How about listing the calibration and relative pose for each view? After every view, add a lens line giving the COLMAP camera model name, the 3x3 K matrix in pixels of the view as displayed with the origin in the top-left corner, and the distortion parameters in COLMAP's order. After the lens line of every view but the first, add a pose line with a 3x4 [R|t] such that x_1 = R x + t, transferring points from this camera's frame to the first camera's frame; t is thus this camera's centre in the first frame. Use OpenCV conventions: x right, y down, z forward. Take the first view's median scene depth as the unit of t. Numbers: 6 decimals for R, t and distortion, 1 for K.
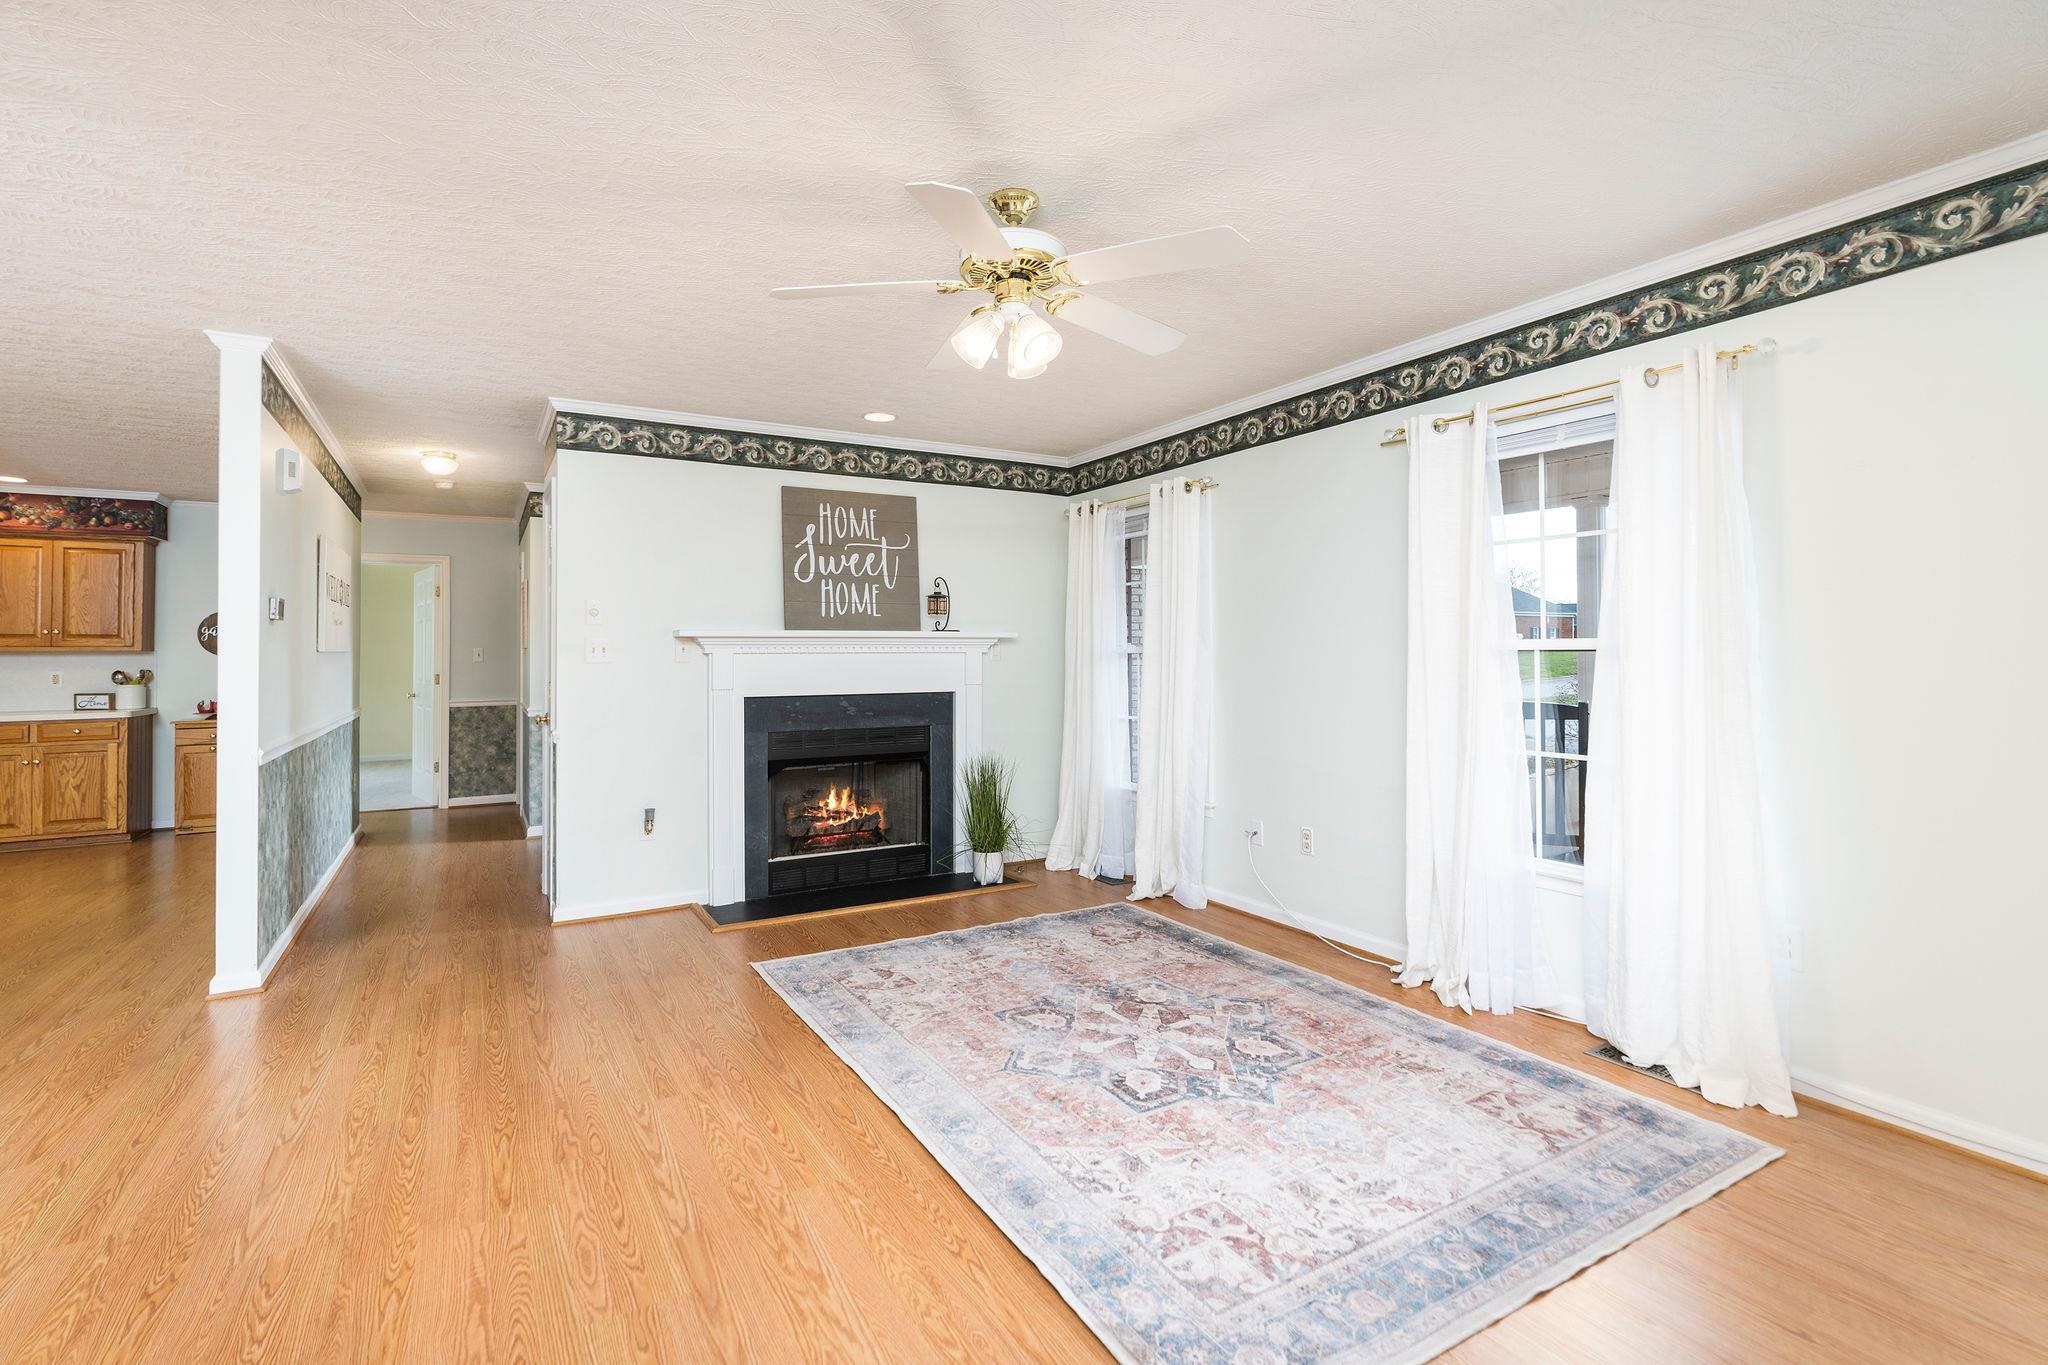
lens RADIAL K [[946.6, 0, 1010.7], [0, 946.6, 638.1], [0, 0, 1]] dist [-0.001404, 0.000224]
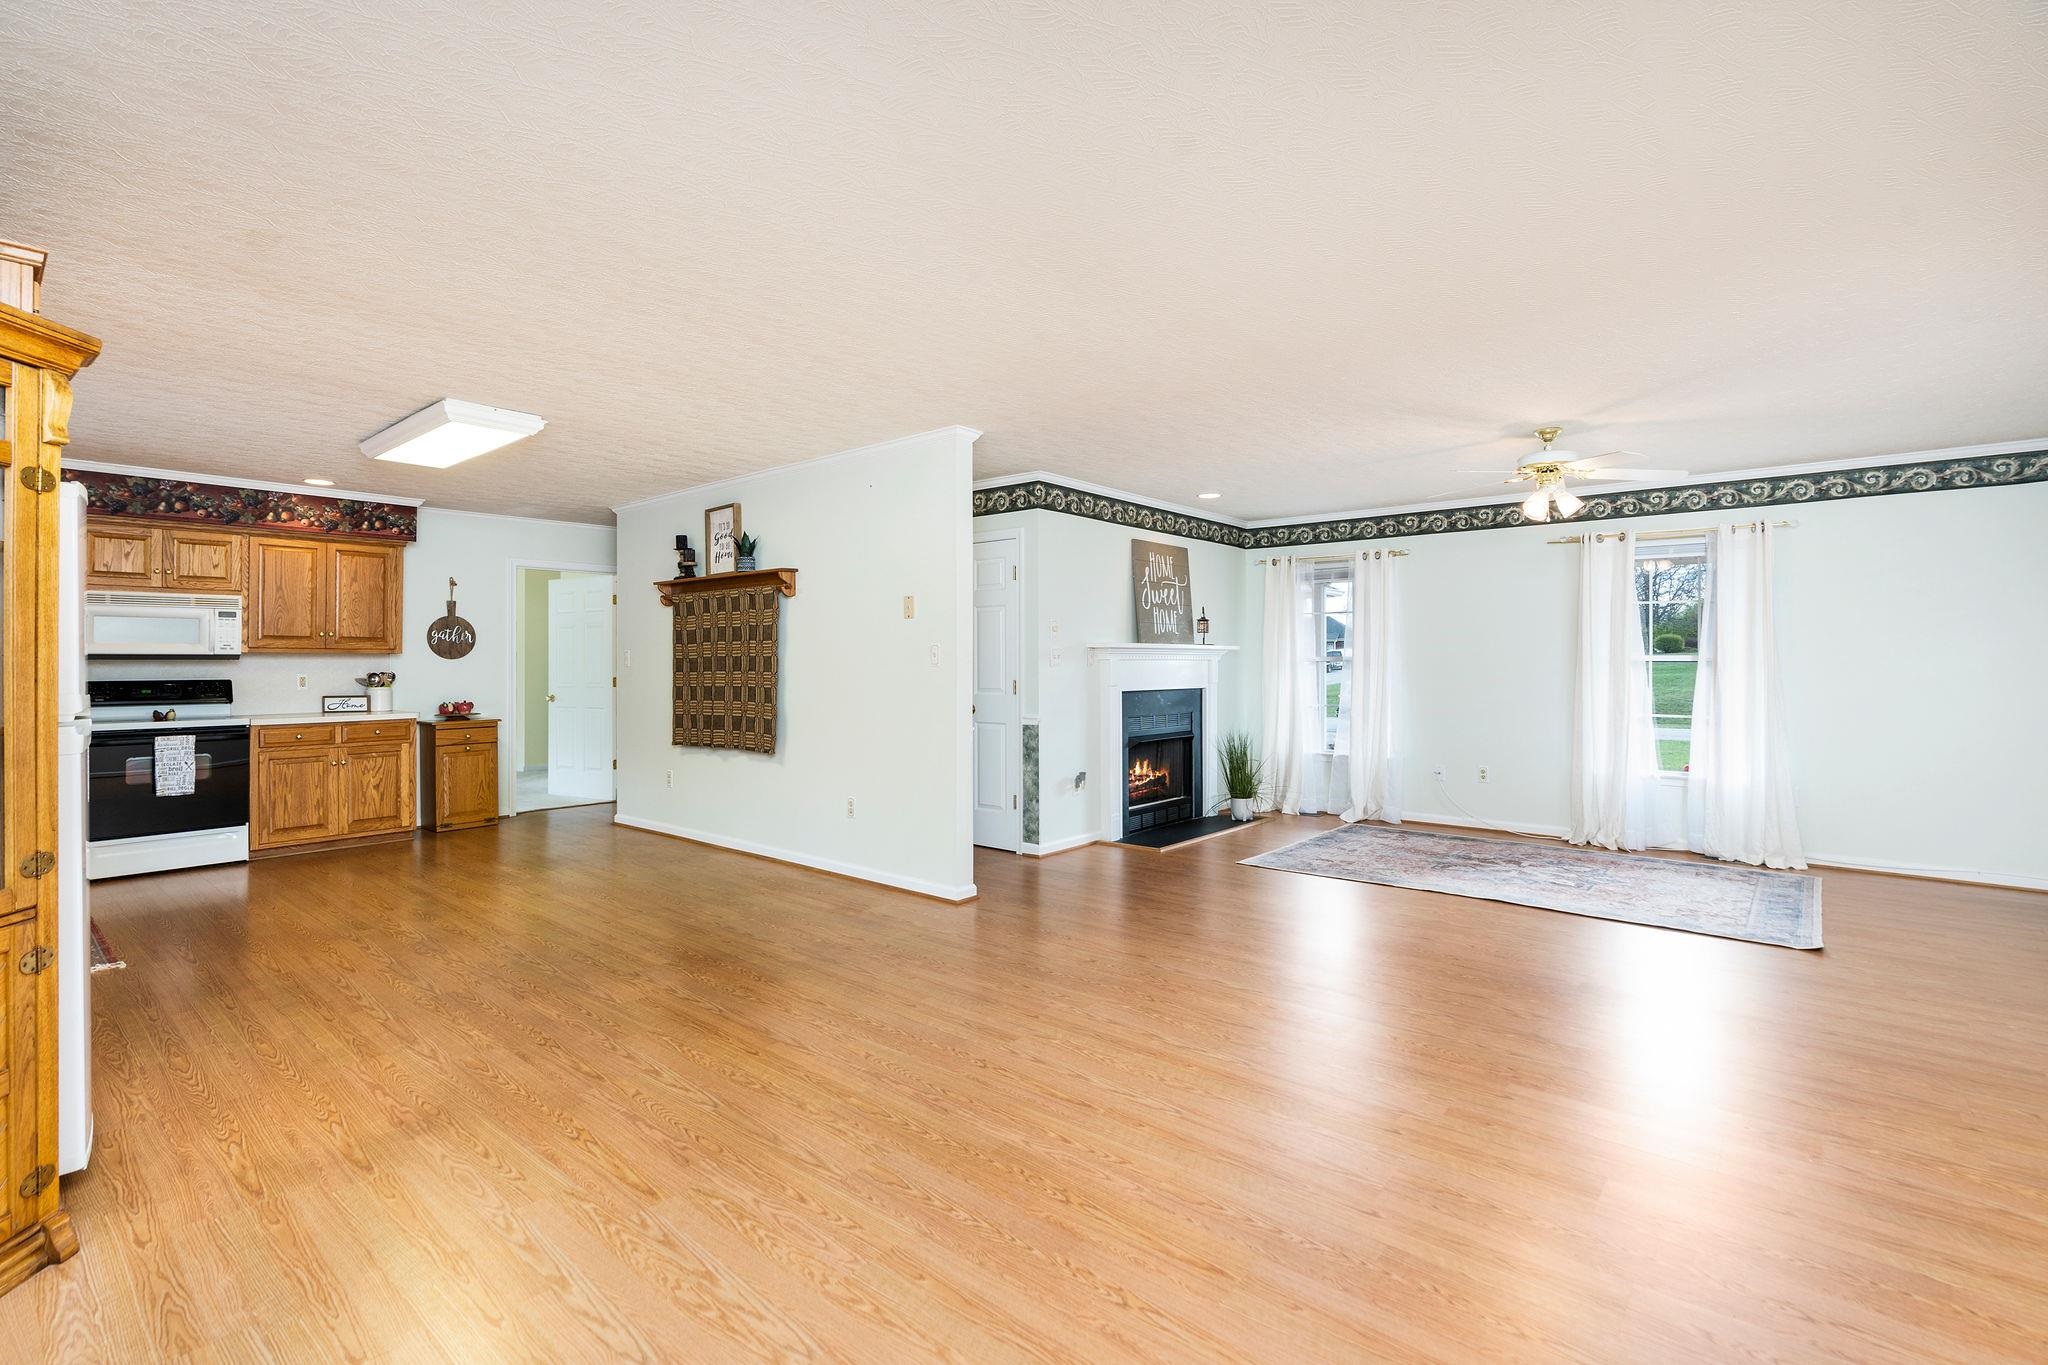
lens RADIAL K [[935.8, 0, 1009.1], [0, 935.8, 657.5], [0, 0, 1]] dist [-0.004527, 0.000449]
pose [[0.941902, 0.006080, 0.335832, -0.801536], [-0.010770, 0.999869, 0.012103, -0.001814], [-0.335714, -0.015017, 0.941844, -0.210598]]
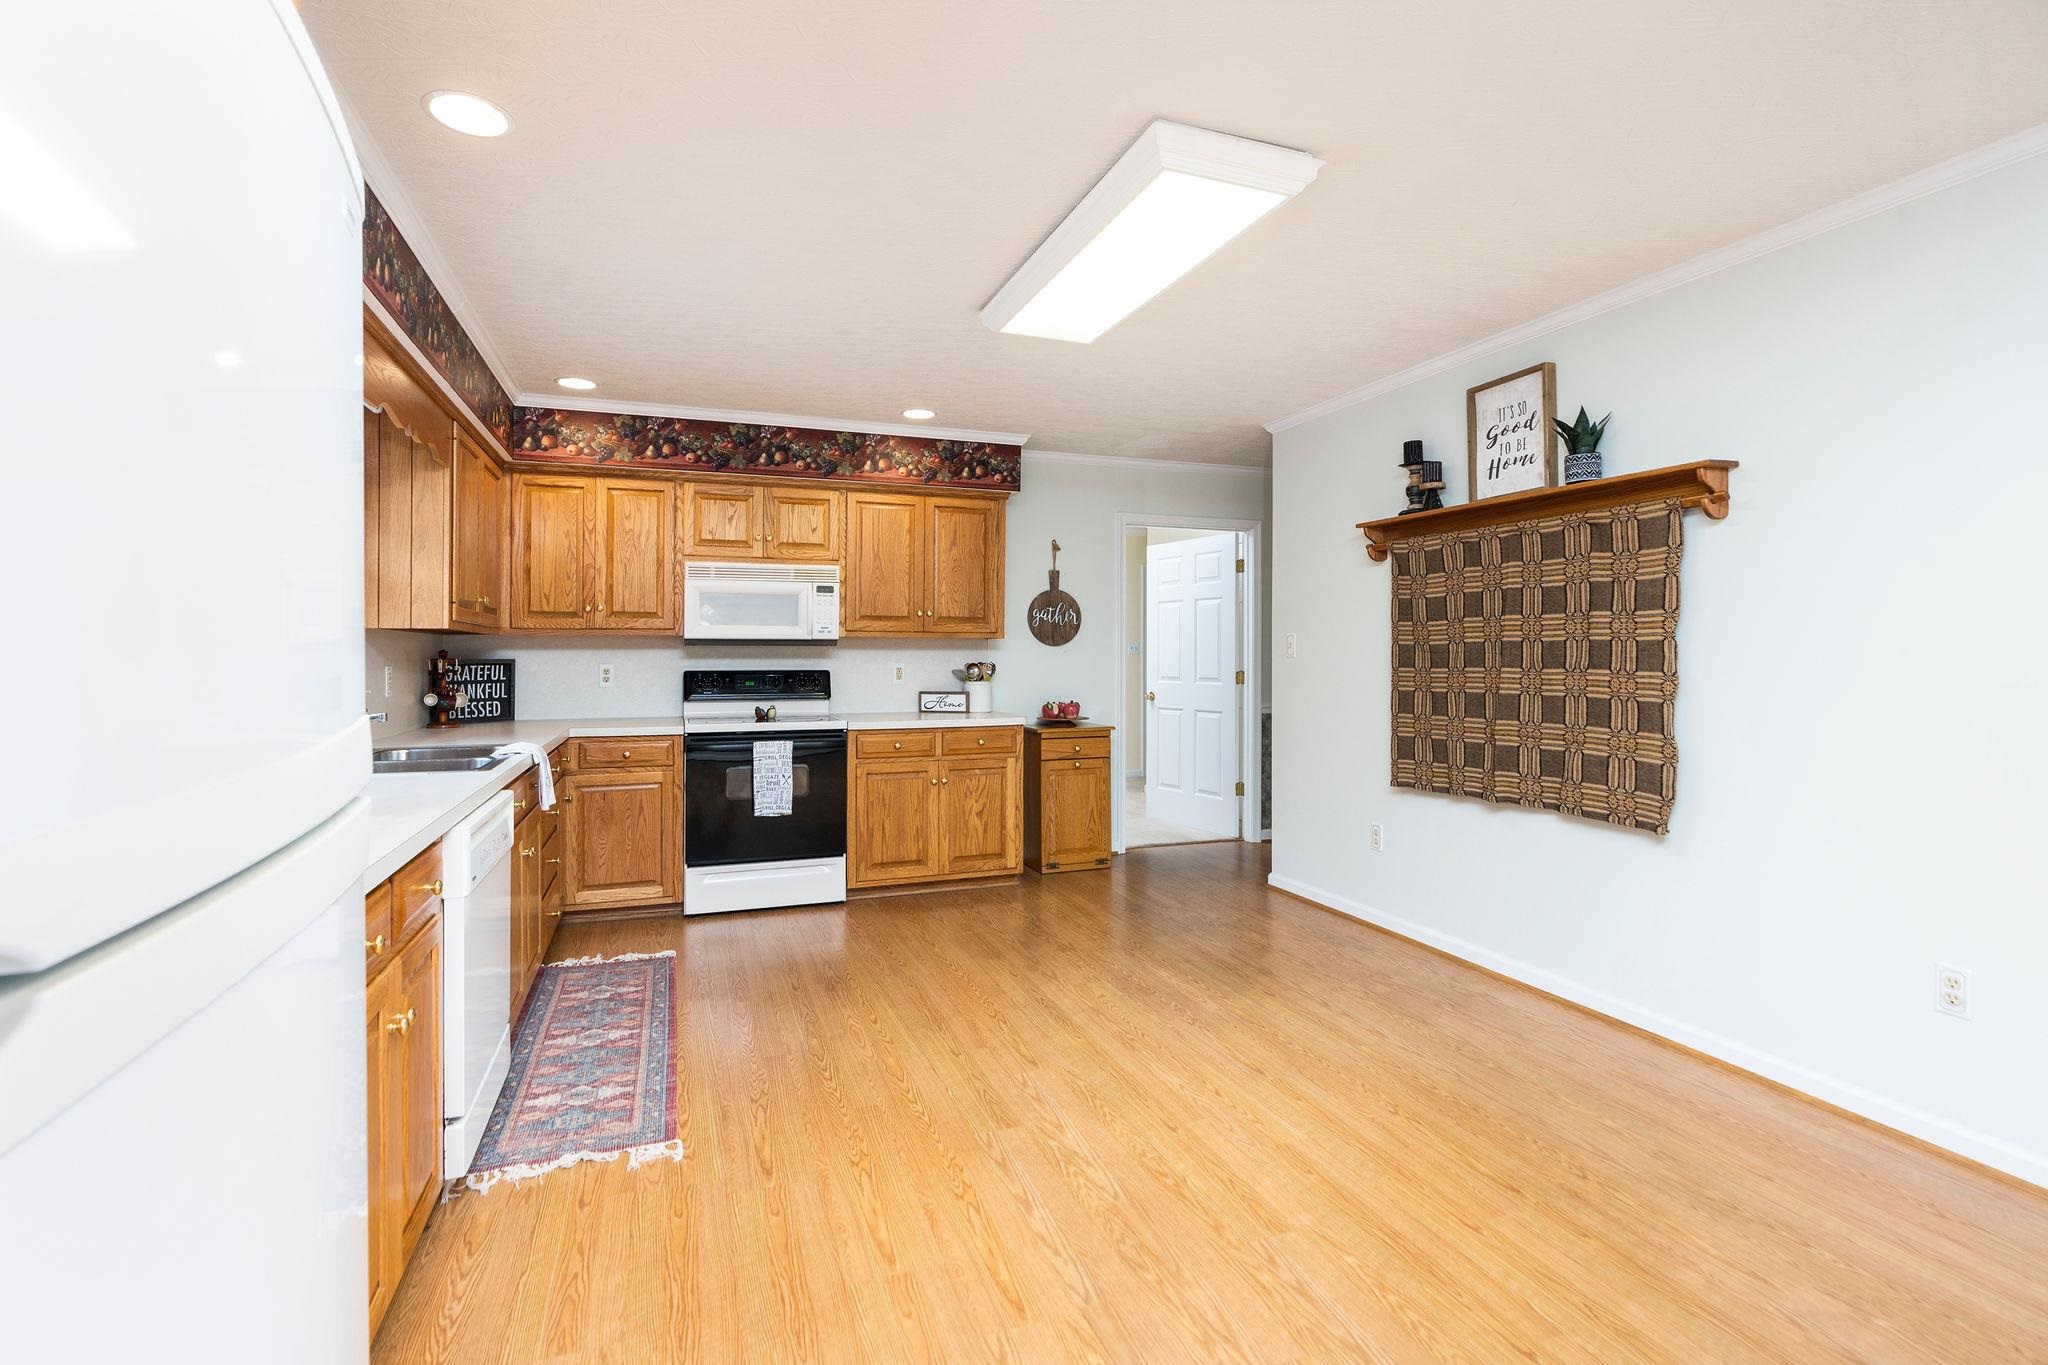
lens RADIAL K [[938.1, 0, 1014.9], [0, 938.1, 651.2], [0, 0, 1]] dist [-0.018040, 0.000189]
pose [[0.986442, 0.008633, -0.163884, -0.978902], [-0.005125, 0.999749, 0.021821, 0.008893], [0.164031, -0.020686, 0.986238, 0.292772]]
